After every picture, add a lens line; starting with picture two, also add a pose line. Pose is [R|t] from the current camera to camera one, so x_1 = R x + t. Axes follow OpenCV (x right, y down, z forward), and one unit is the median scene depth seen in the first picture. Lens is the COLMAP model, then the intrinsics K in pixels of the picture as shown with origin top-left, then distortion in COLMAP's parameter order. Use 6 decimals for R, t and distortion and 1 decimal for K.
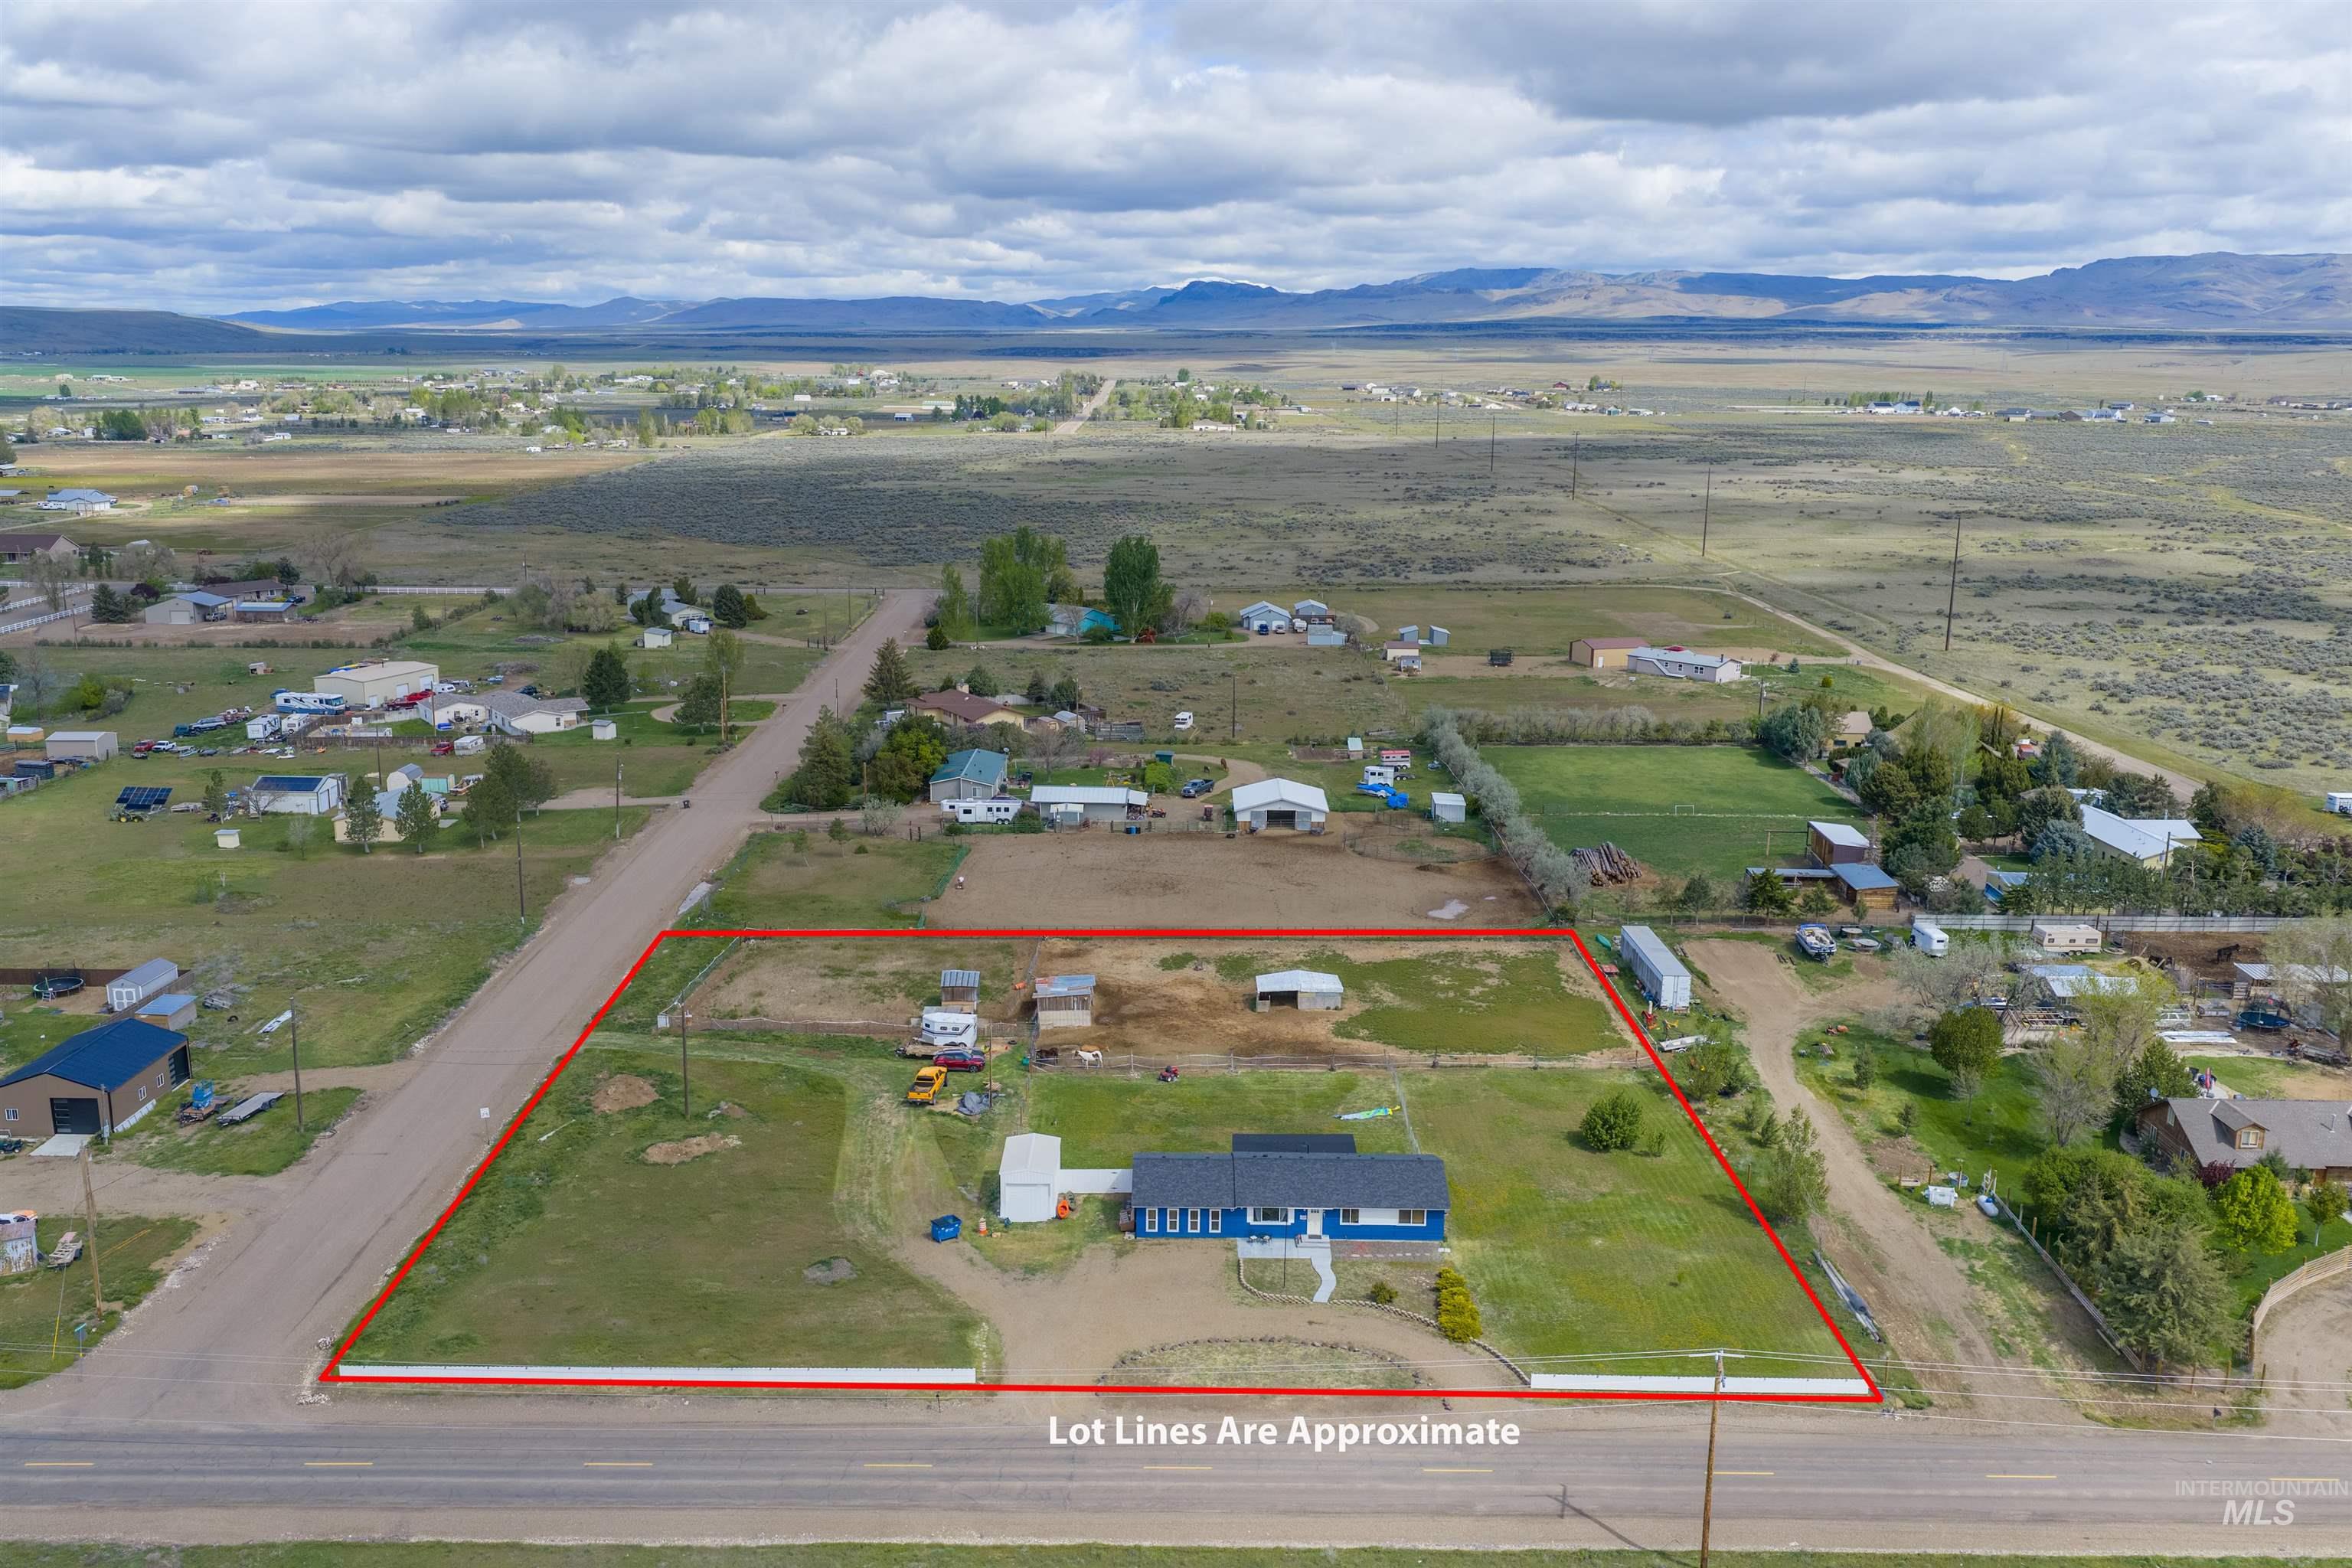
lens RADIAL K [[1951.7, 0, 1176.0], [0, 1951.7, 784.0], [0, 0, 1]] dist [0.007877, 0.001056]
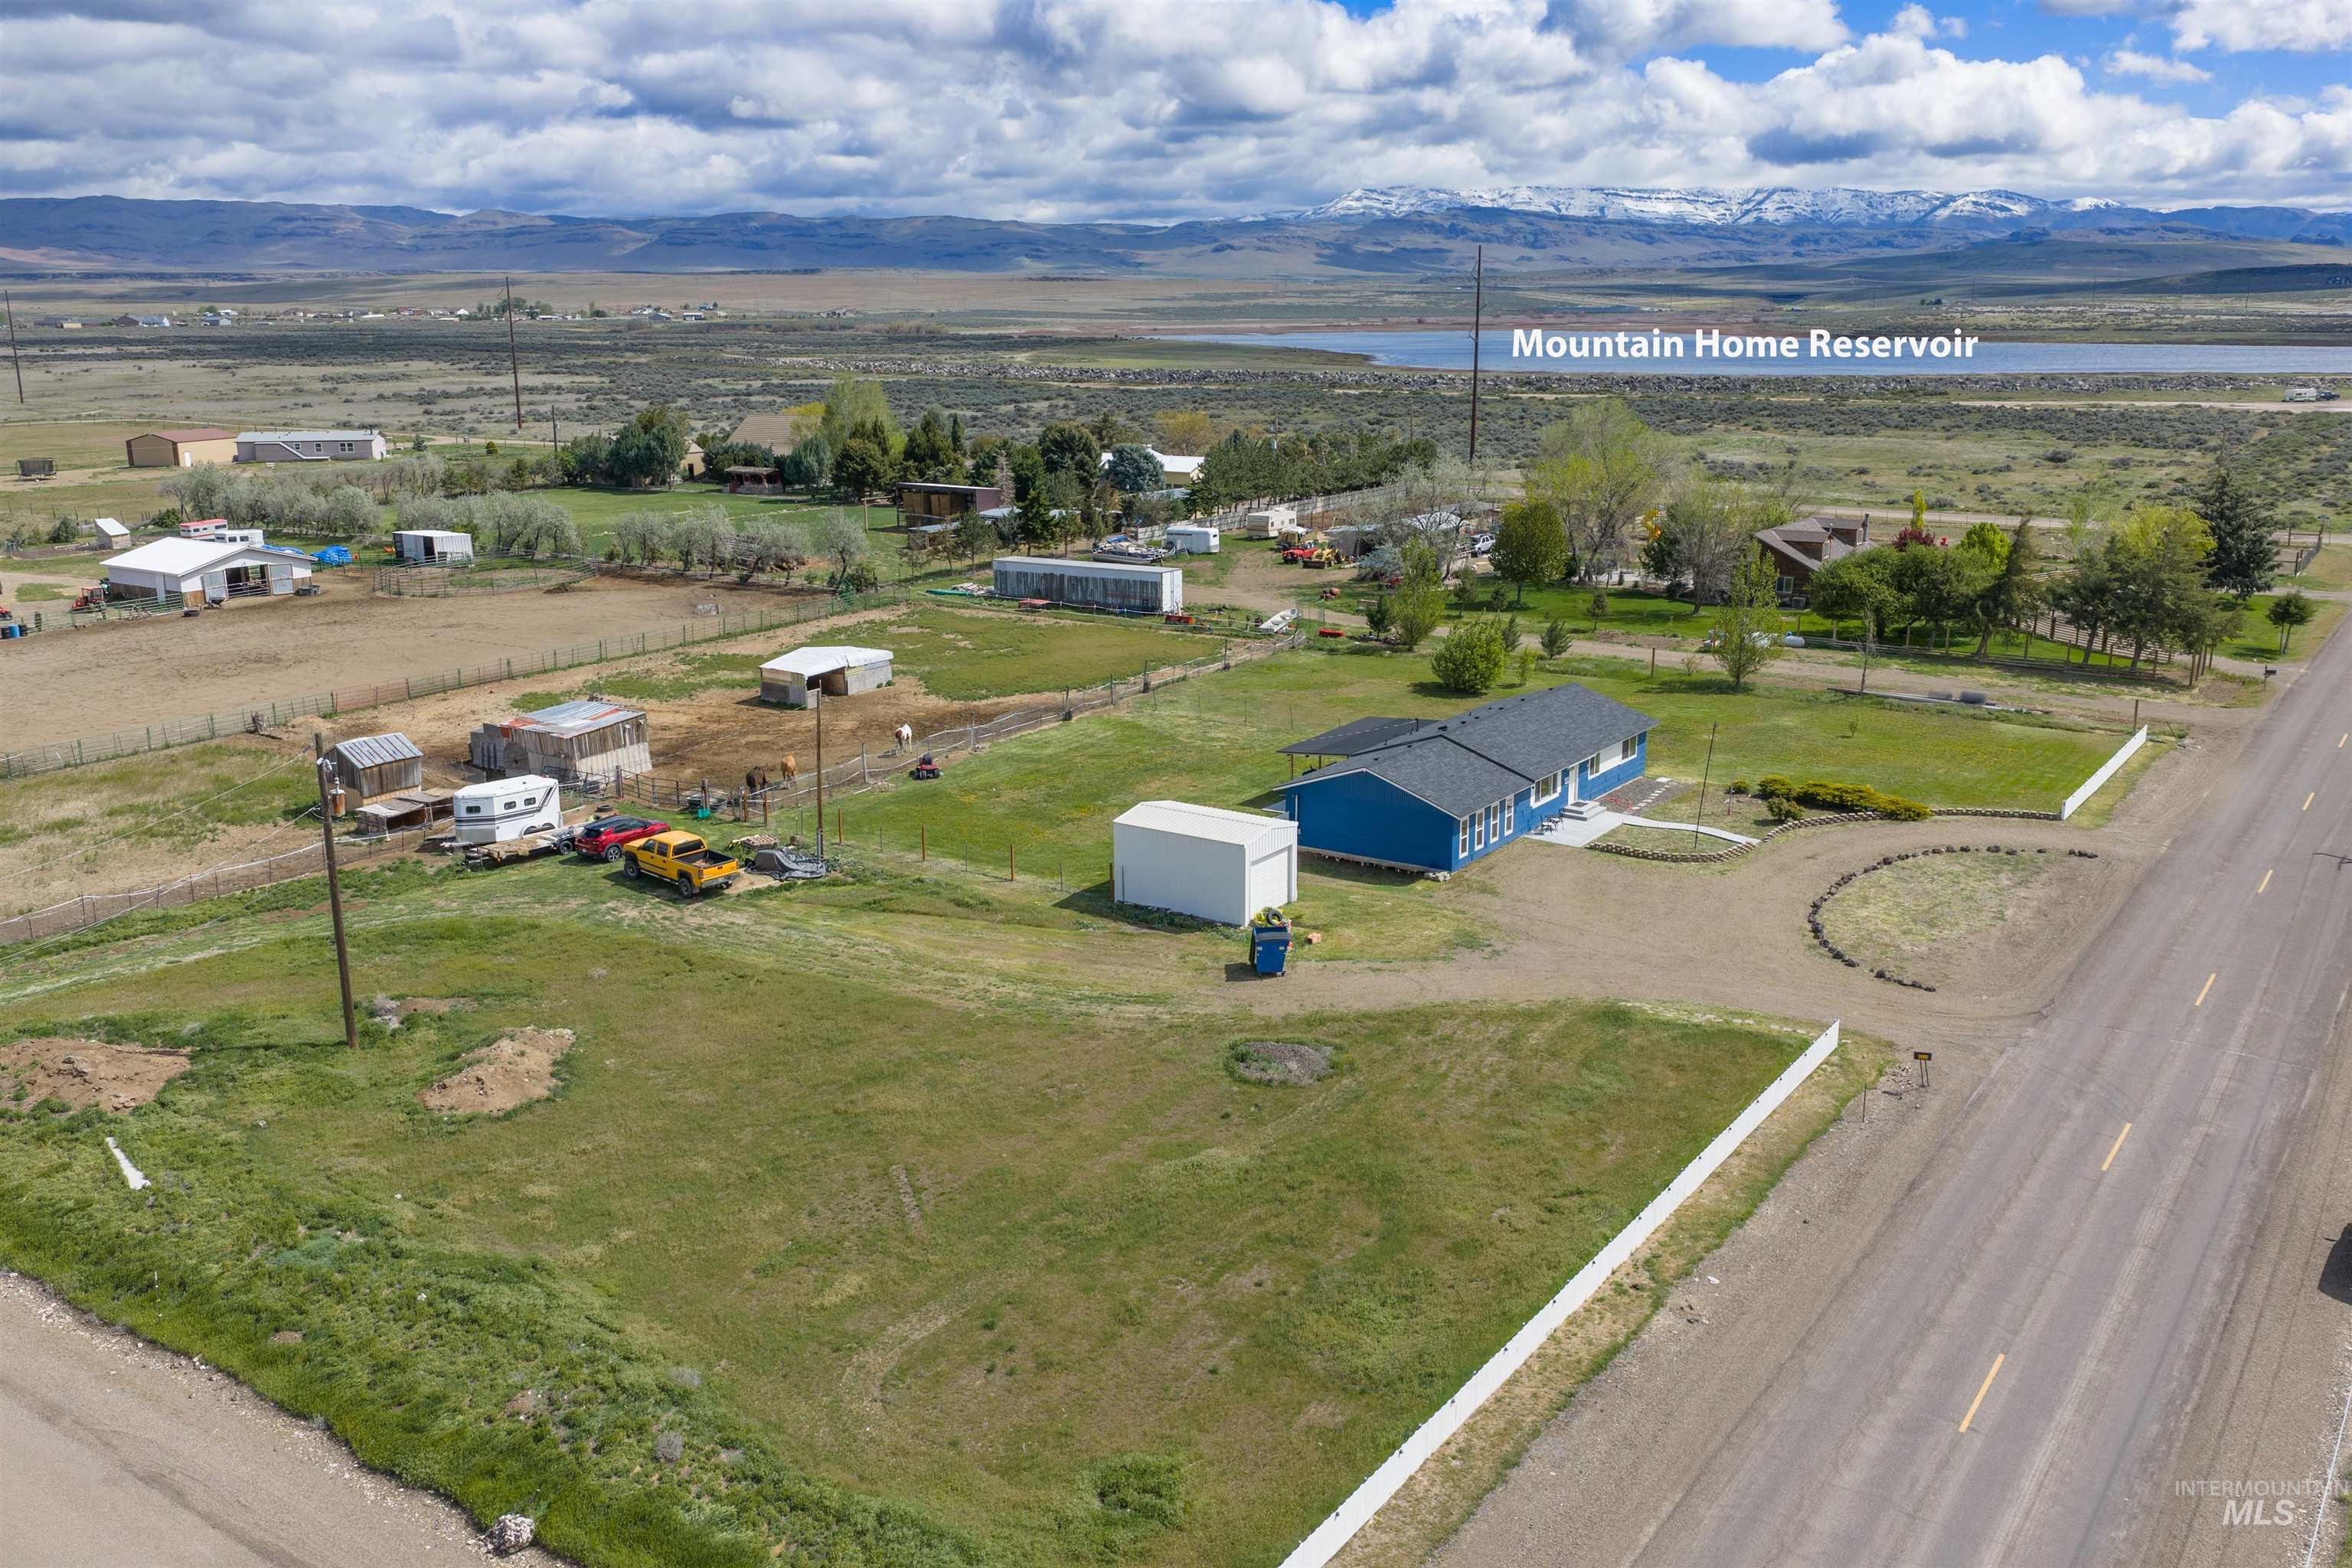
lens RADIAL K [[1951.7, 0, 1176.0], [0, 1951.7, 784.0], [0, 0, 1]] dist [0.007877, 0.001056]
pose [[0.571217, -0.211536, 0.793072, -0.437211], [0.190624, 0.973991, 0.122494, 0.092781], [-0.798356, 0.081208, 0.596684, 0.568384]]
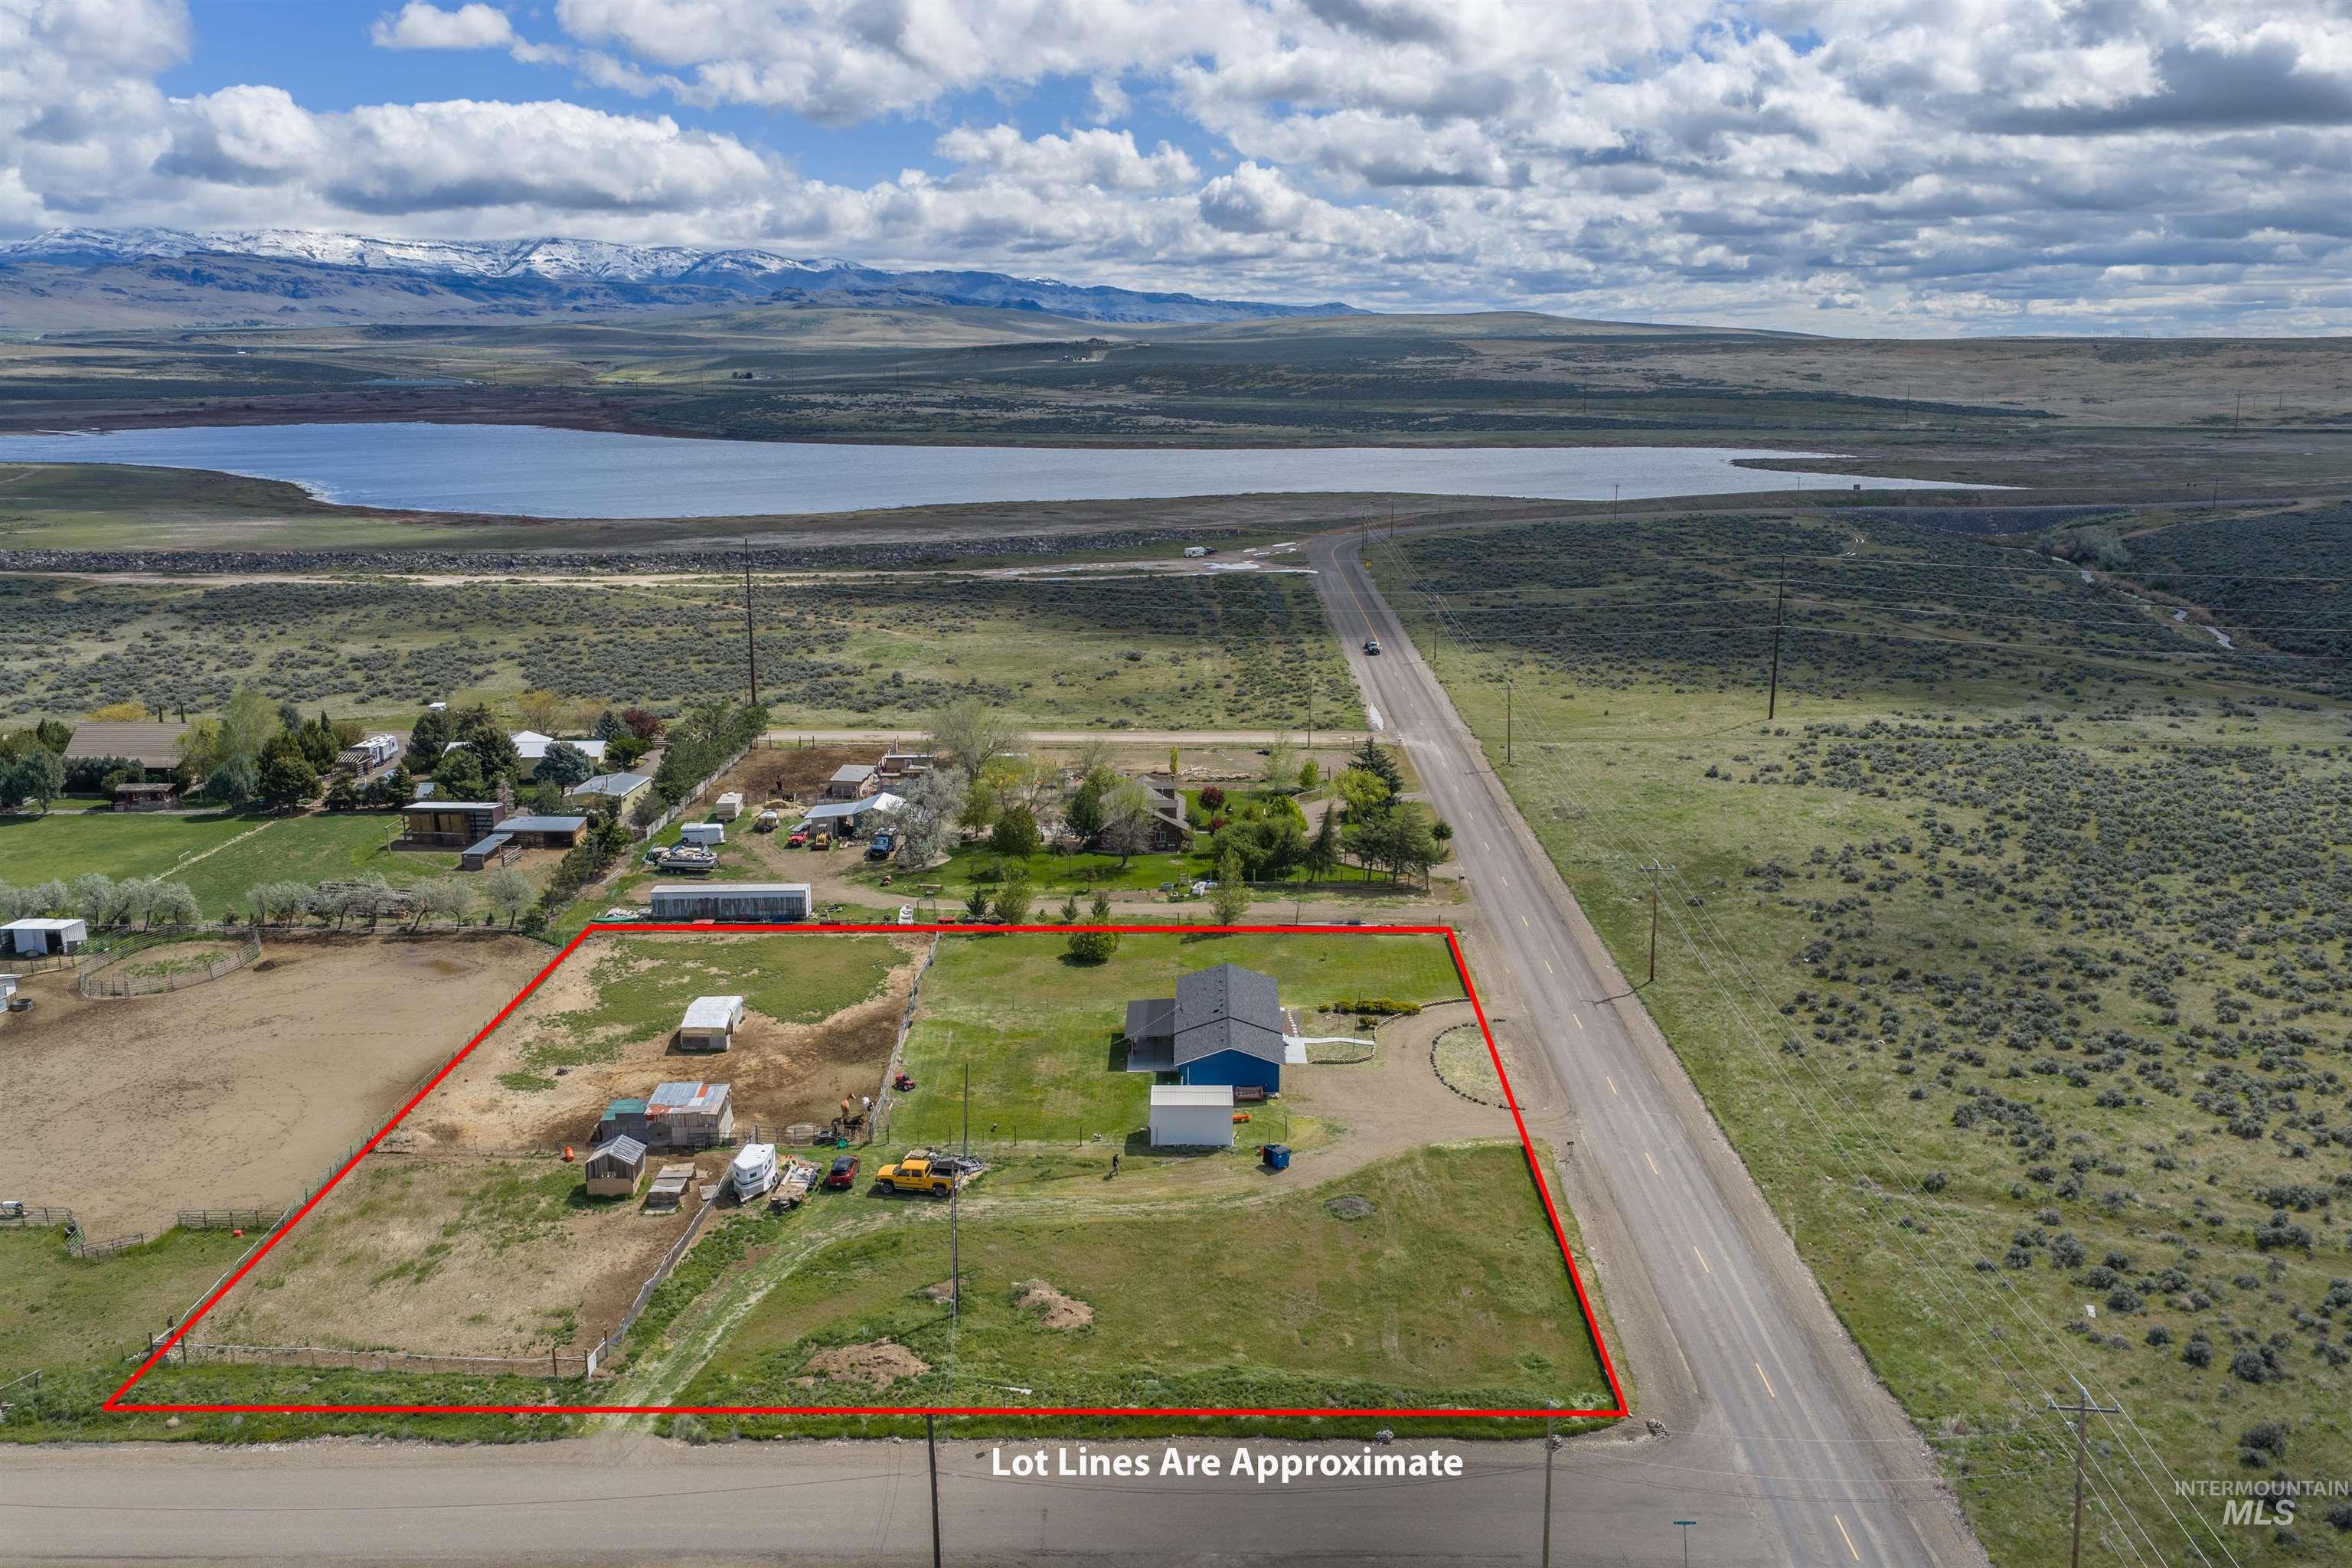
lens RADIAL K [[1951.7, 0, 1176.0], [0, 1951.7, 784.0], [0, 0, 1]] dist [0.007877, 0.001056]
pose [[0.014055, -0.232821, 0.972418, -0.914042], [0.221231, 0.949136, 0.224049, -0.182871], [-0.975120, 0.211980, 0.064847, 0.761079]]
